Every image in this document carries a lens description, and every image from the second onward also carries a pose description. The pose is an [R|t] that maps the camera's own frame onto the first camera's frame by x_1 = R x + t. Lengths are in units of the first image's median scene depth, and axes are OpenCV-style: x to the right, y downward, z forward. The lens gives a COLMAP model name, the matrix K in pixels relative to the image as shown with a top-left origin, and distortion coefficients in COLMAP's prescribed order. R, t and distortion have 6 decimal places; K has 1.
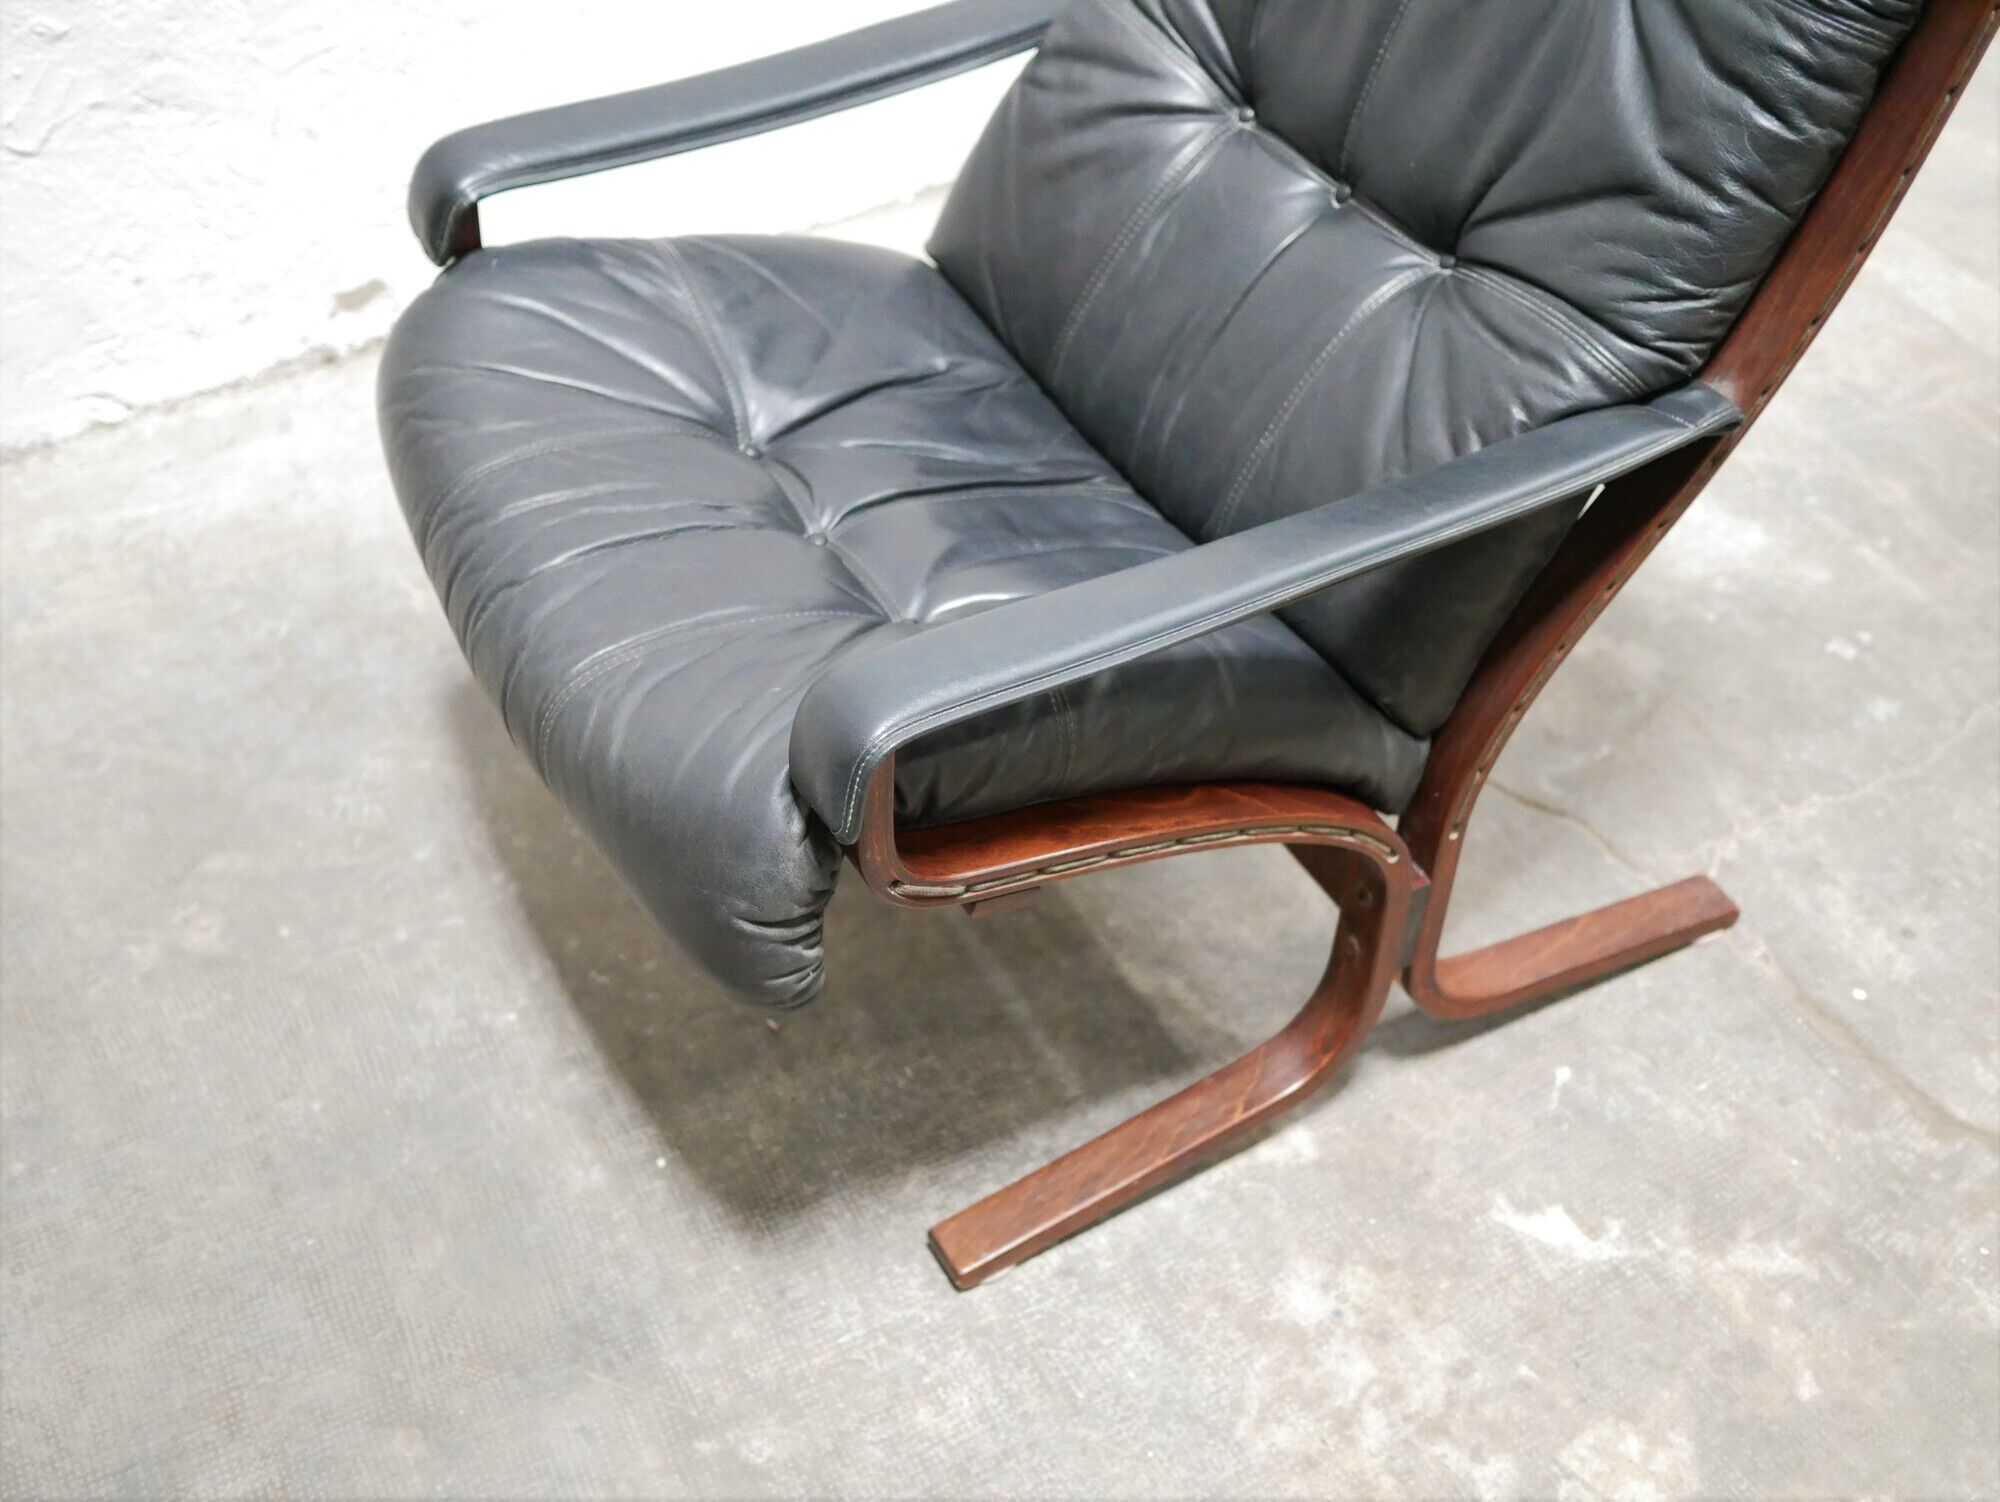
lens RADIAL K [[2263.8, 0, 993.5], [0, 2263.8, 756.7], [0, 0, 1]] dist [-0.004971, -0.010235]
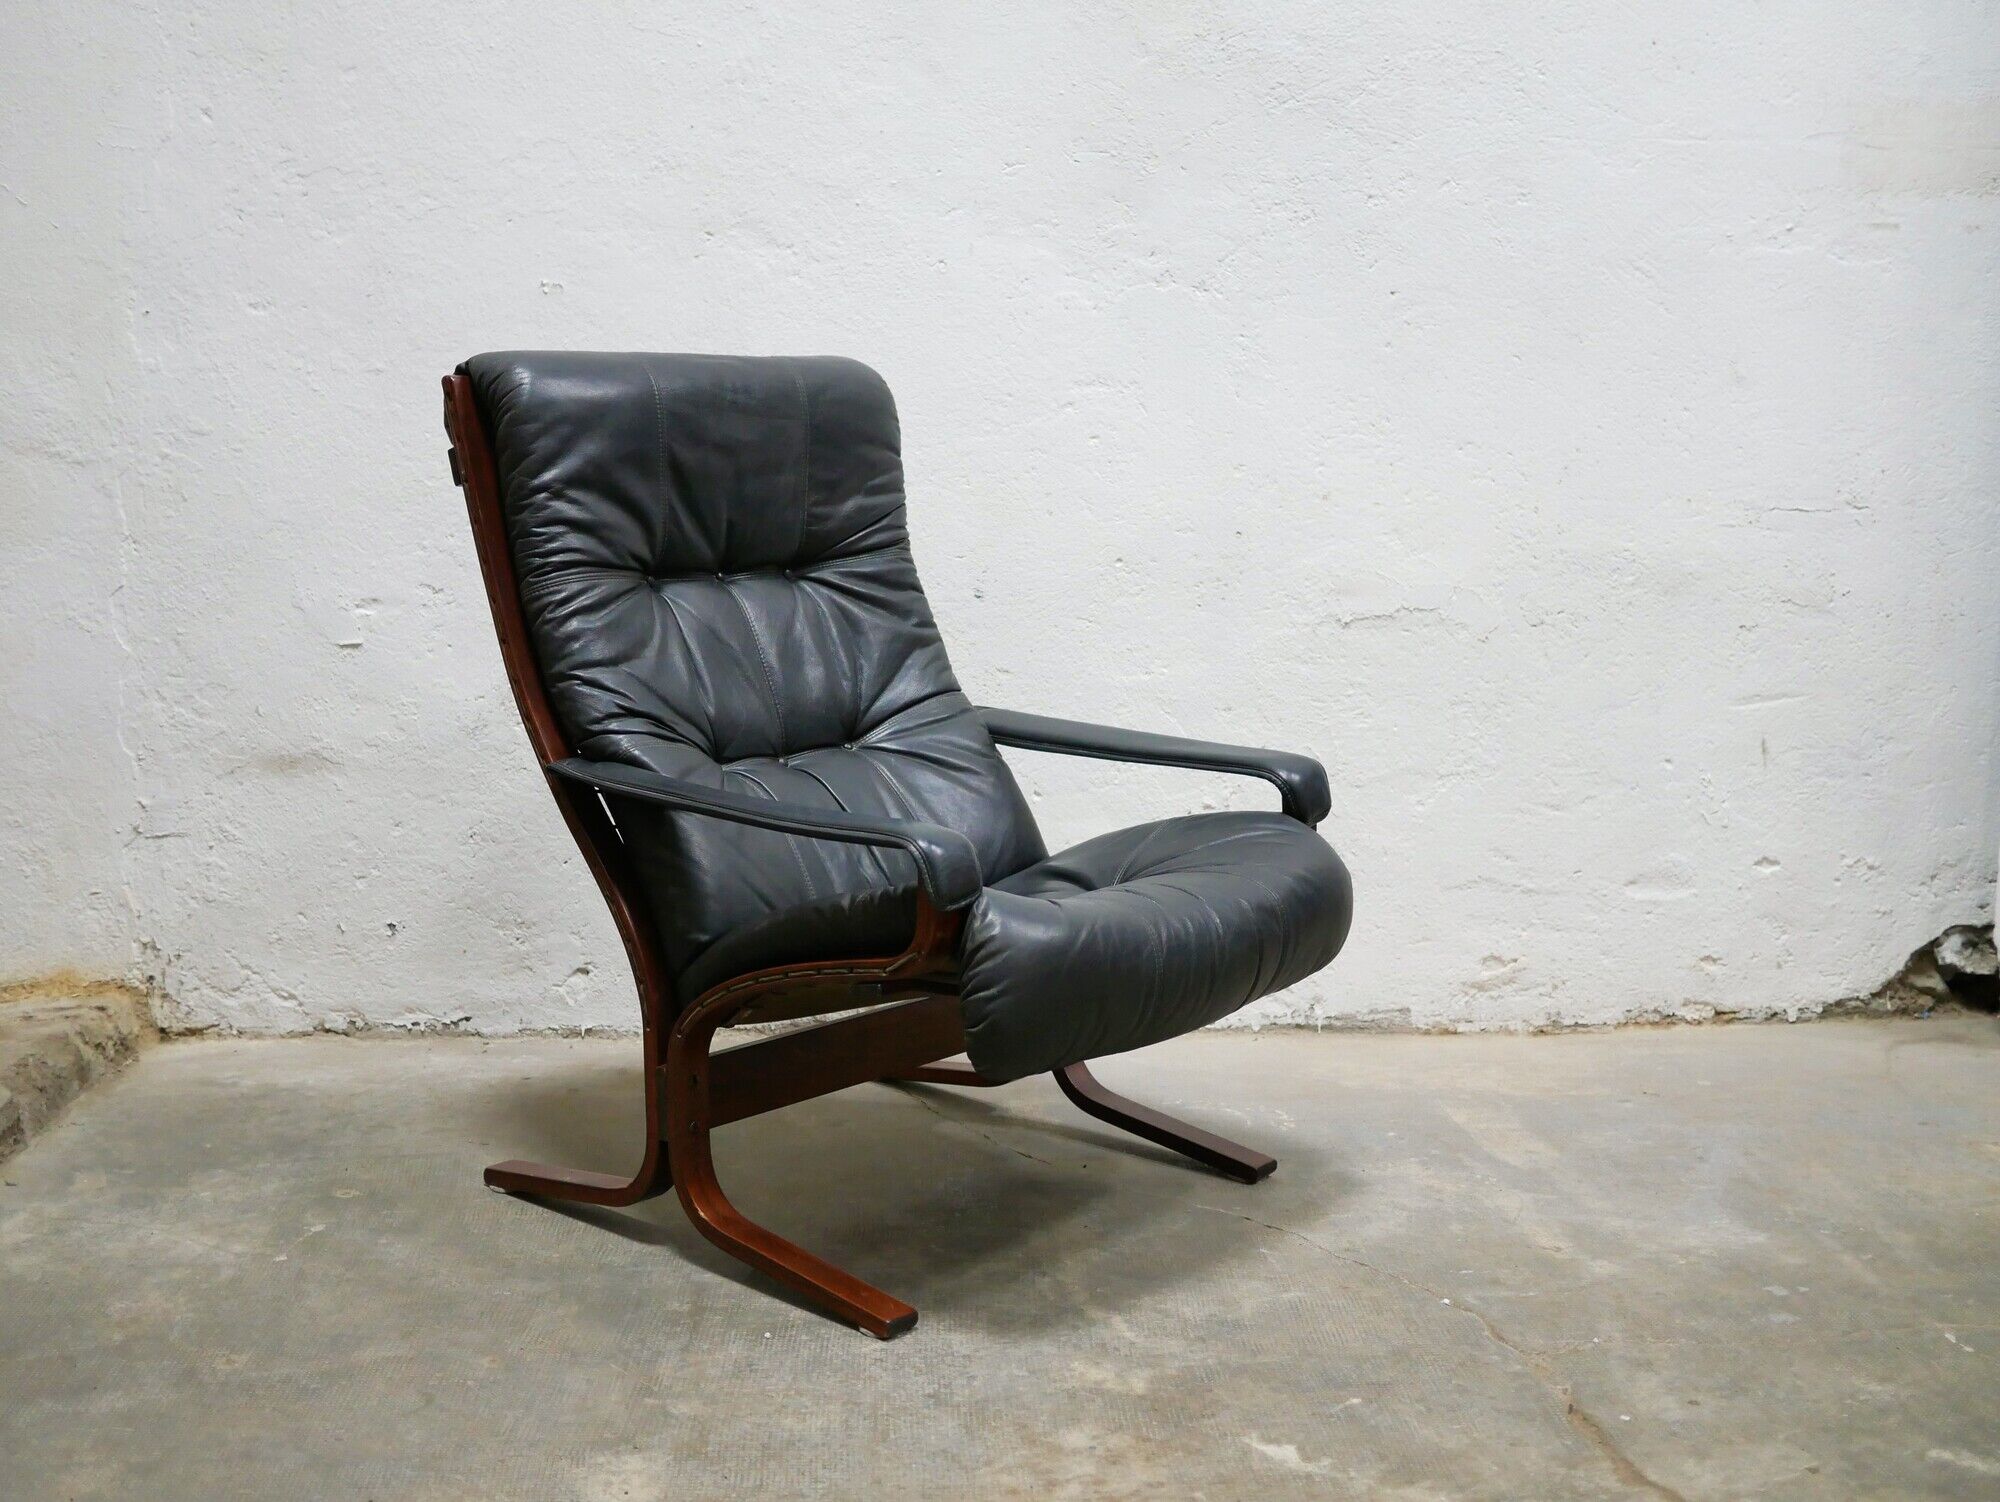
lens RADIAL K [[2268.7, 0, 995.3], [0, 2268.7, 740.4], [0, 0, 1]] dist [-0.022268, 0.025440]
pose [[0.903206, 0.059278, -0.425095, 0.645184], [-0.300087, 0.795323, -0.526696, 0.634792], [0.306866, 0.603280, 0.736129, -0.276102]]
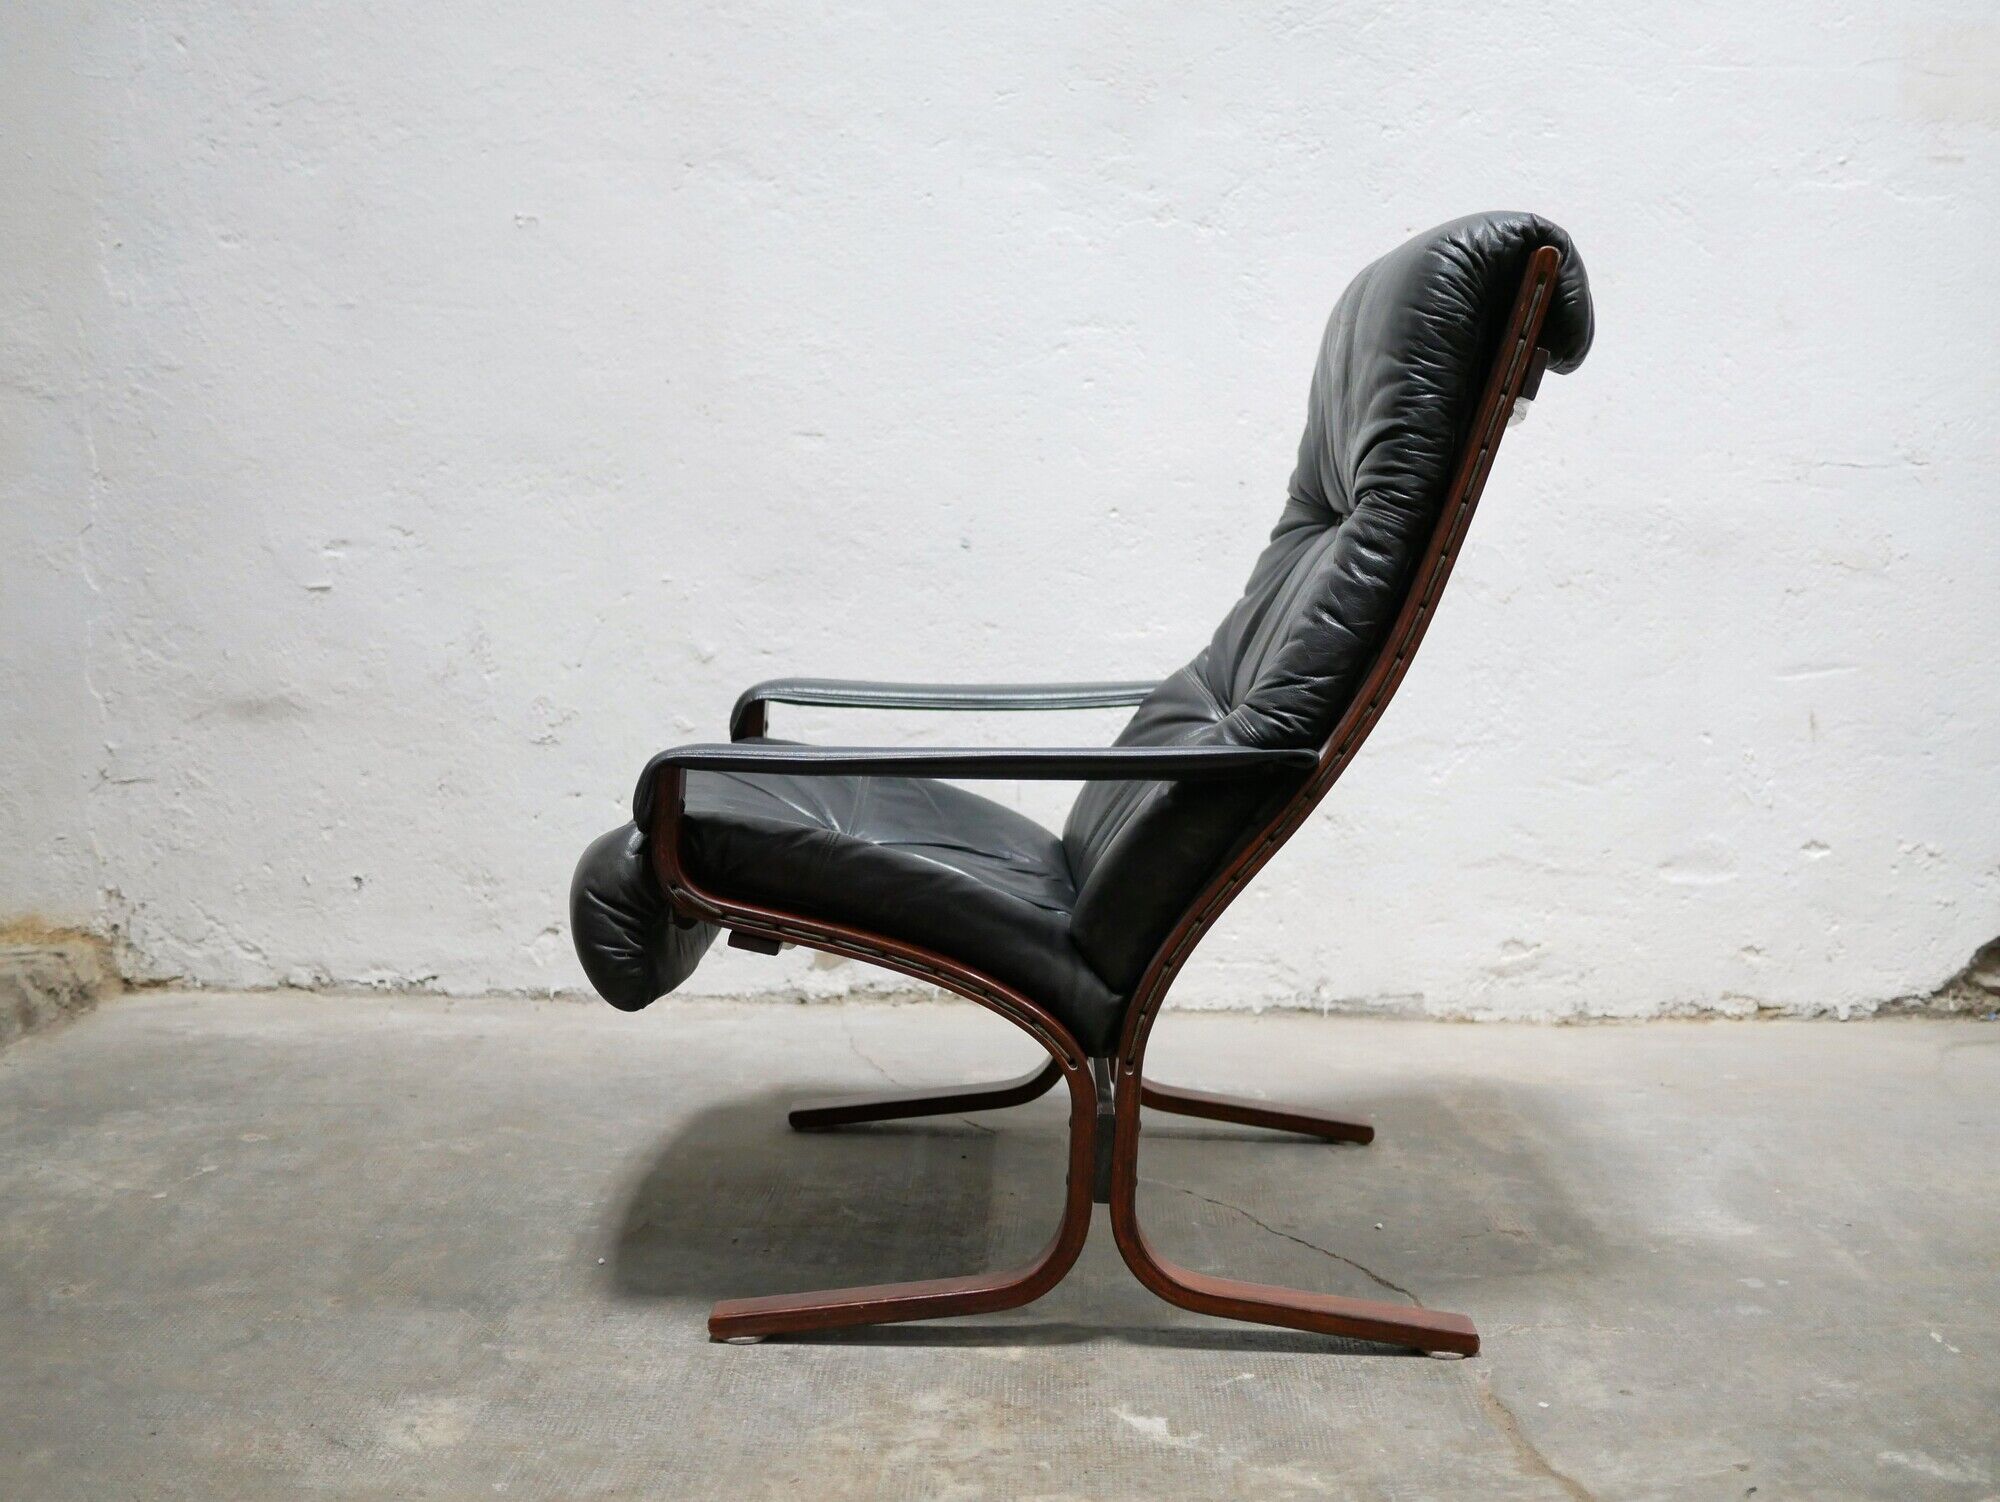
lens RADIAL K [[2269.0, 0, 1001.6], [0, 2269.0, 744.1], [0, 0, 1]] dist [-0.017900, 0.014587]
pose [[0.867409, 0.066733, -0.493101, 0.762010], [-0.353445, 0.780165, -0.516158, 0.585374], [0.350255, 0.622004, 0.700309, -0.093743]]
